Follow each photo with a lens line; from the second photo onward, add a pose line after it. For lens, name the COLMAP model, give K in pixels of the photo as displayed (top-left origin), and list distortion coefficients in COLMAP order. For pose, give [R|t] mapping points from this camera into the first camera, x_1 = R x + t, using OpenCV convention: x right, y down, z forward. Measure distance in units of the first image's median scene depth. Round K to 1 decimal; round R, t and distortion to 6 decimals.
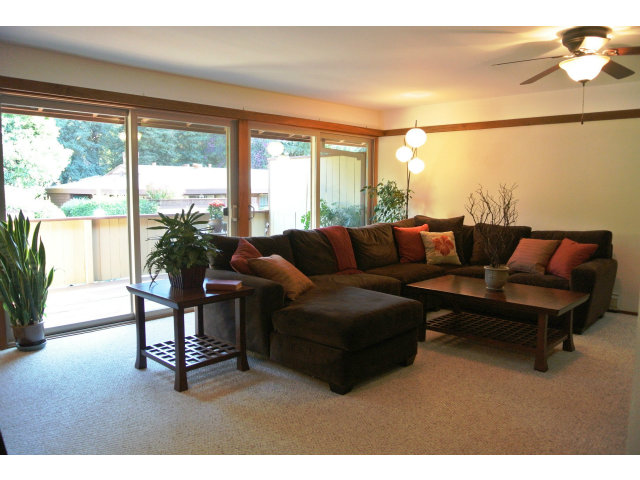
lens RADIAL K [[507.0, 0, 320.5], [0, 507.0, 239.4], [0, 0, 1]] dist [-0.075754, 0.021091]
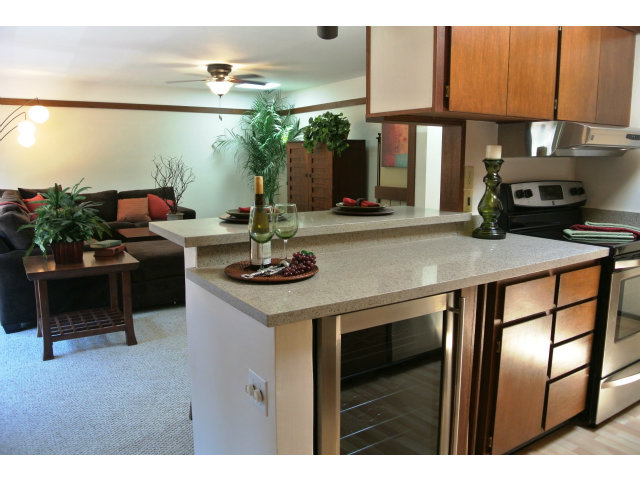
lens RADIAL K [[507.0, 0, 320.5], [0, 507.0, 241.6], [0, 0, 1]] dist [-0.075754, 0.021091]
pose [[0.221589, -0.162308, 0.961537, -1.133557], [0.097068, 0.984825, 0.143870, -0.039242], [-0.970297, 0.061454, 0.233981, 0.297717]]
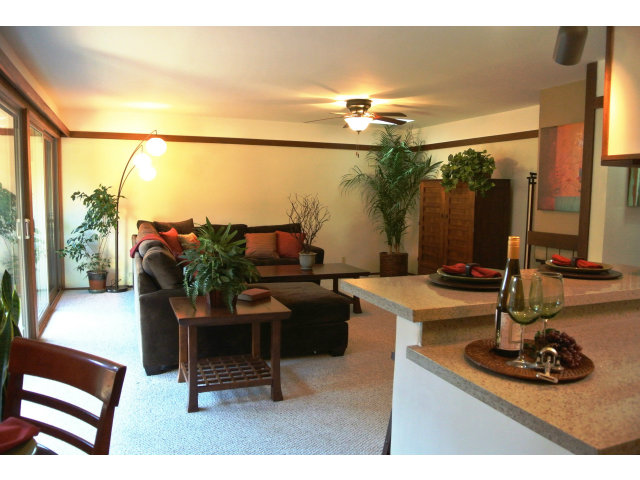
lens RADIAL K [[507.0, 0, 316.1], [0, 507.0, 239.4], [0, 0, 1]] dist [-0.075754, 0.021091]
pose [[0.413045, -0.083966, 0.906831, -1.067635], [0.078895, 0.995296, 0.056222, -0.069713], [-0.907287, 0.048323, 0.417727, 0.452767]]
